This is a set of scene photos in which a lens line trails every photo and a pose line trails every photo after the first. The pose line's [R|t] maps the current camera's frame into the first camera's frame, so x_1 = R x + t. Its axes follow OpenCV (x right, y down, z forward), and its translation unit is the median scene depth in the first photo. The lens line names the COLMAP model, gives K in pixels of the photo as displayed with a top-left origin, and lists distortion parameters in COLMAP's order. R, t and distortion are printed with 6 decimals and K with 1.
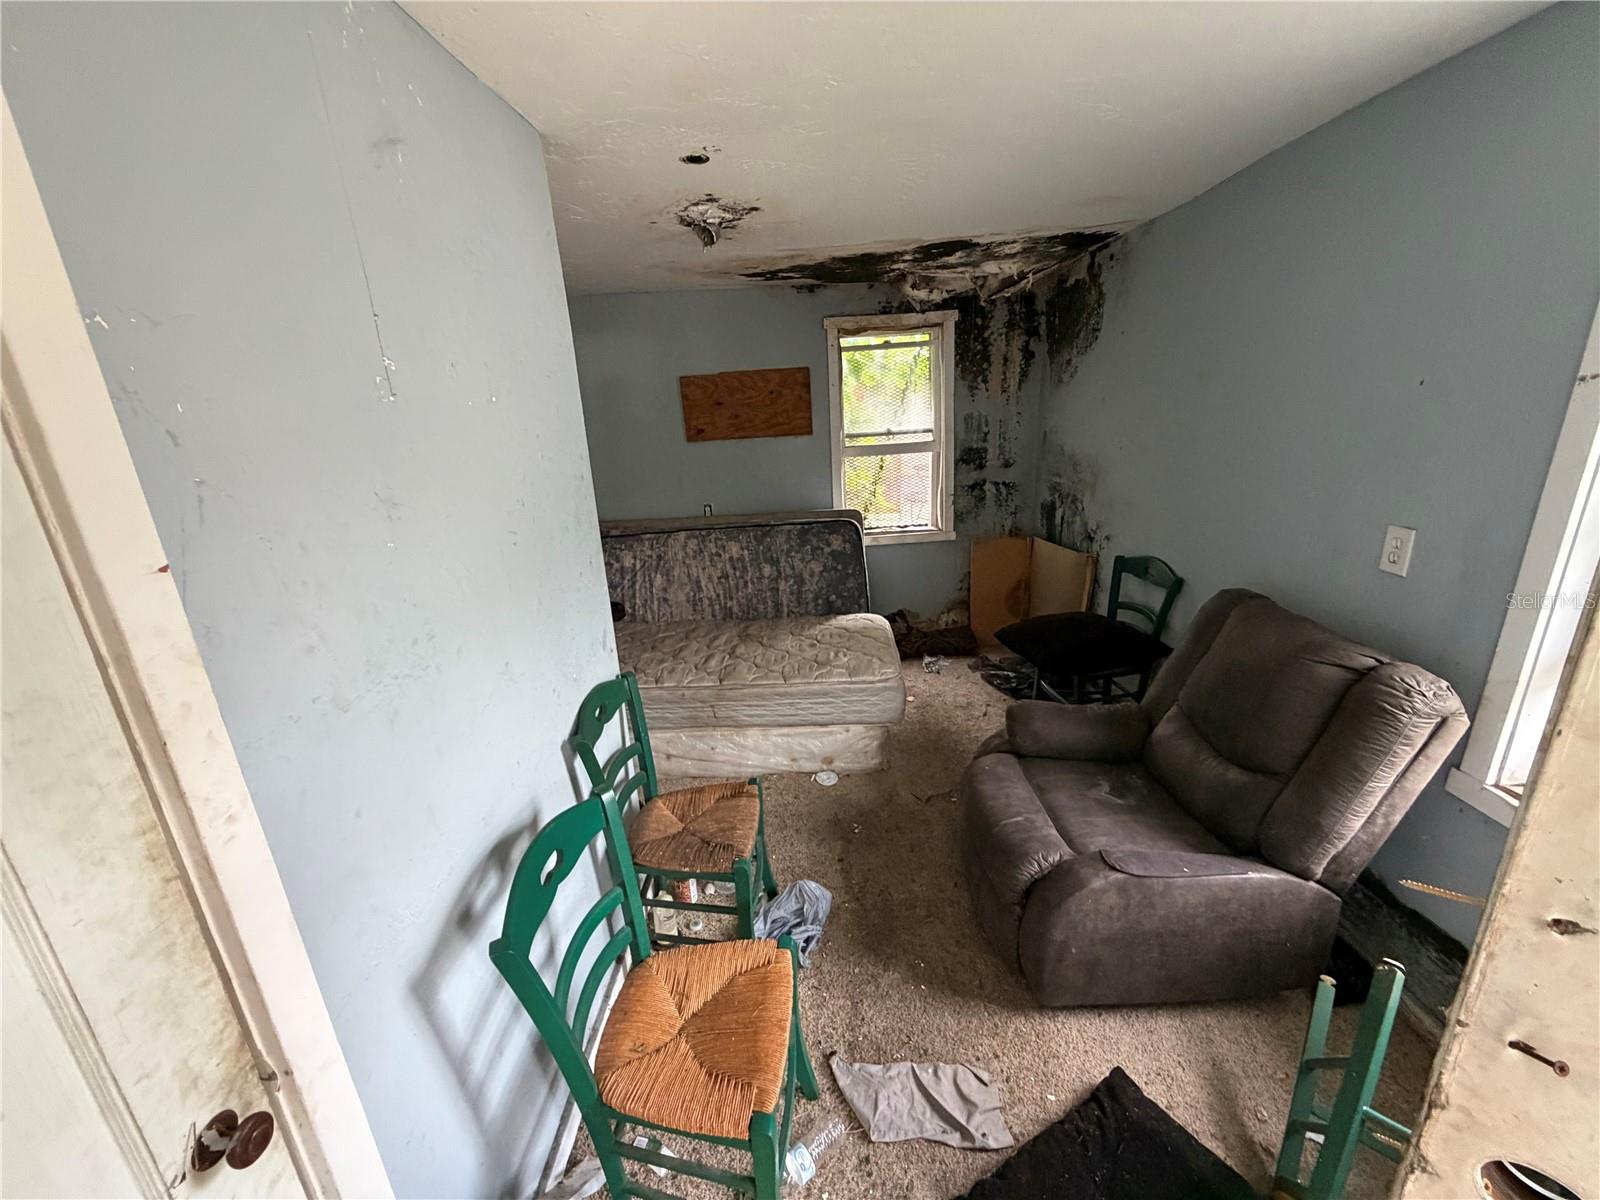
lens RADIAL K [[638.2, 0, 794.5], [0, 638.2, 599.8], [0, 0, 1]] dist [0.001169, 0.000055]
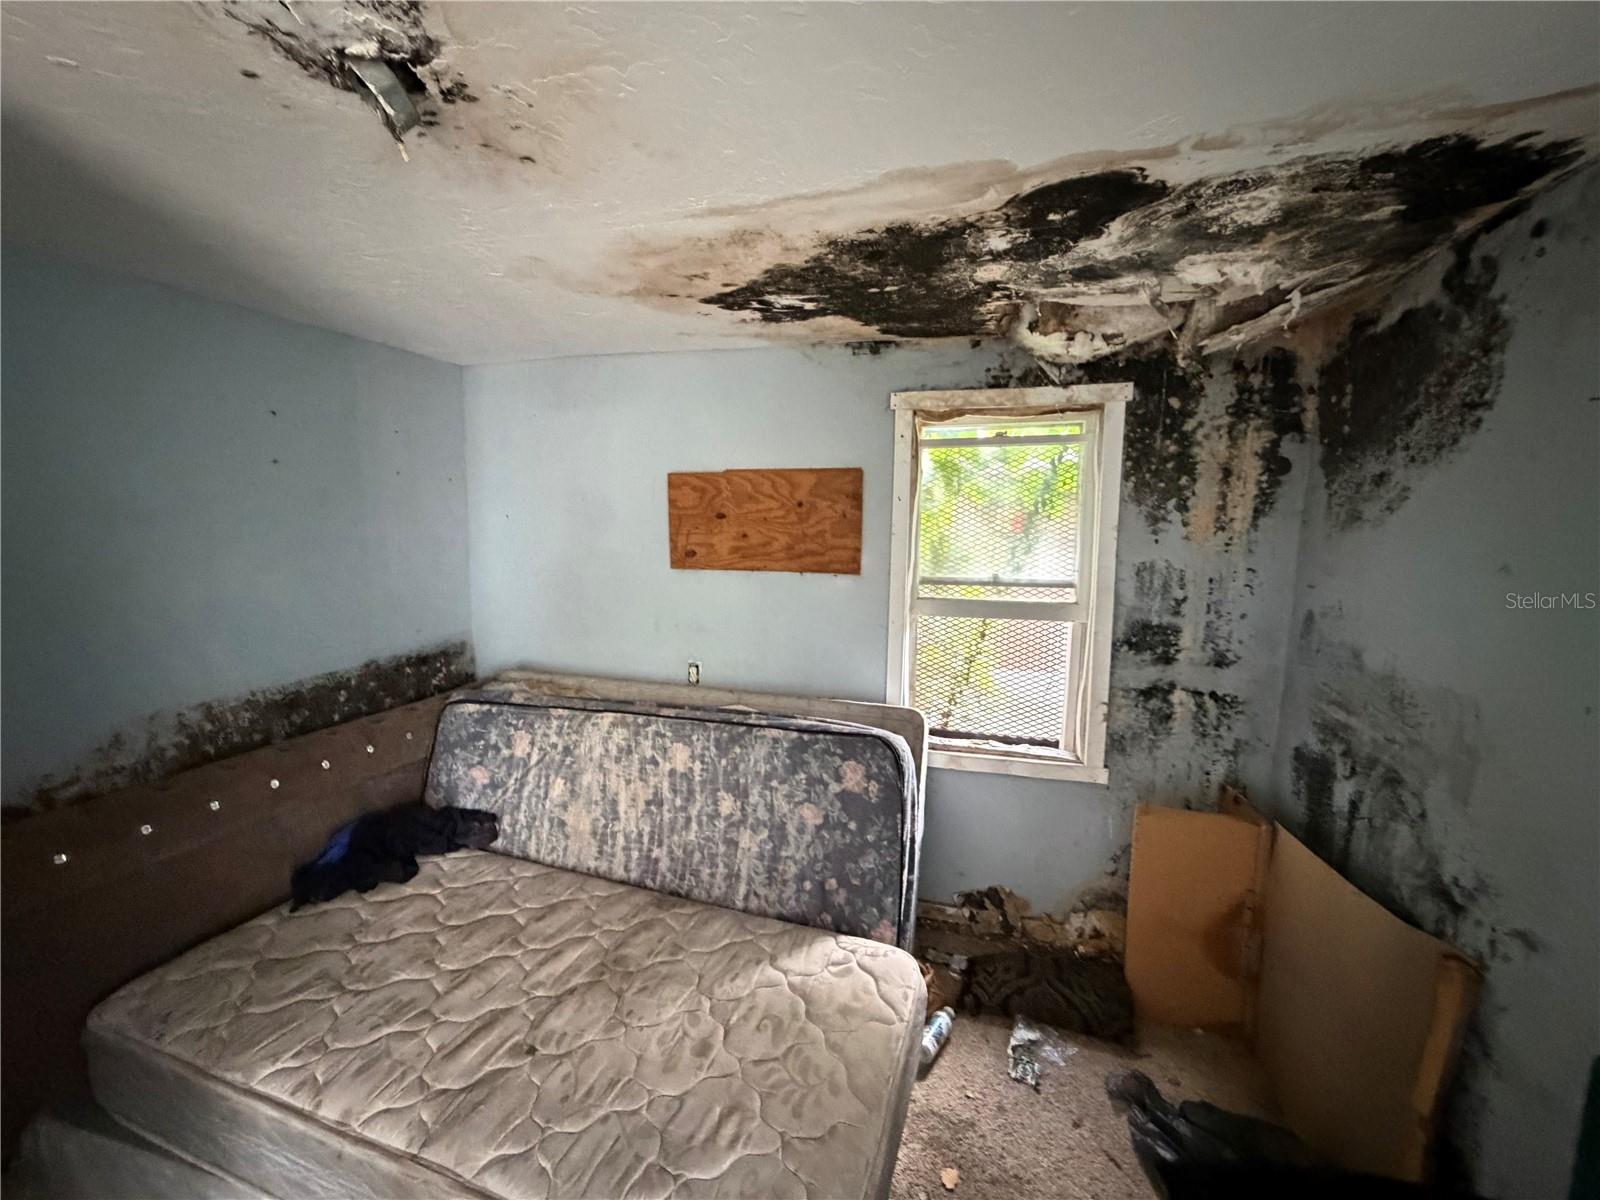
lens RADIAL K [[638.2, 0, 794.5], [0, 638.2, 599.8], [0, 0, 1]] dist [0.001169, 0.000055]
pose [[0.957121, 0.100853, -0.271567, 0.148196], [-0.144716, 0.978547, -0.146638, -0.148413], [0.250952, 0.179650, 0.951183, 0.443681]]
